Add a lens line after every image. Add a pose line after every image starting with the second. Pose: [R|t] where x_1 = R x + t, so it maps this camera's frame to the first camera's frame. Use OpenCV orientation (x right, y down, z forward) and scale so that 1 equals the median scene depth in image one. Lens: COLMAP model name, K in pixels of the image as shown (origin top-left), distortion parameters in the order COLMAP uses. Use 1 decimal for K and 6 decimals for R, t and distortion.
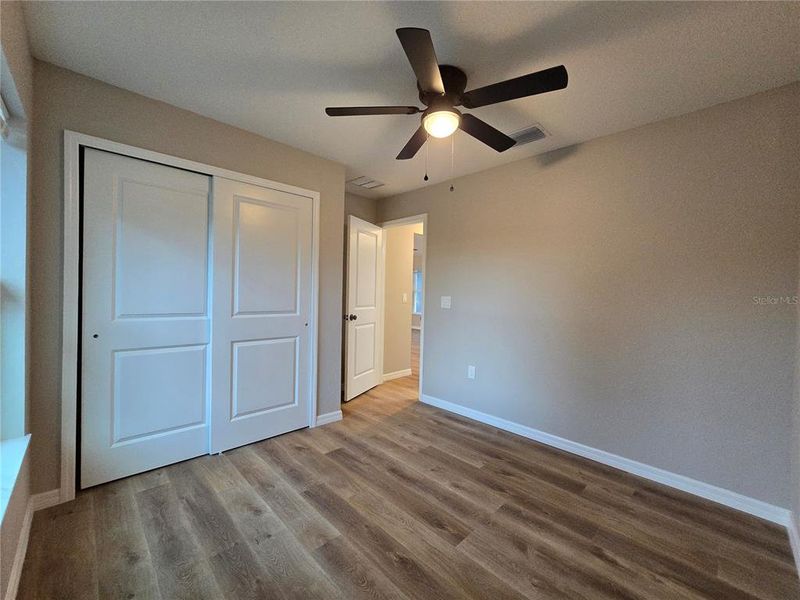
lens RADIAL K [[328.2, 0, 402.8], [0, 328.2, 298.8], [0, 0, 1]] dist [-0.005551, 0.001108]
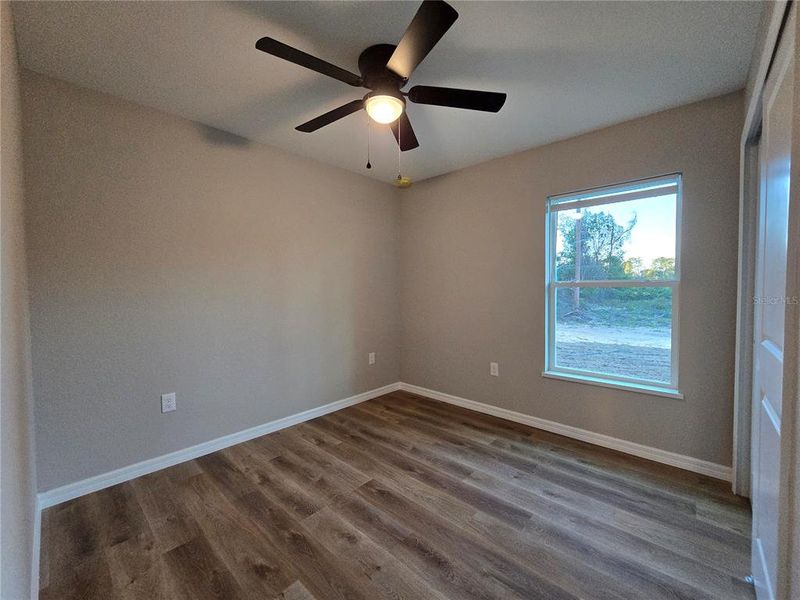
lens RADIAL K [[328.2, 0, 400.1], [0, 328.2, 296.6], [0, 0, 1]] dist [-0.005551, 0.001108]
pose [[-0.998849, -0.017673, -0.044593, 0.104268], [-0.019959, 0.998481, 0.051363, -0.041188], [0.043617, 0.052194, -0.997684, 1.947873]]
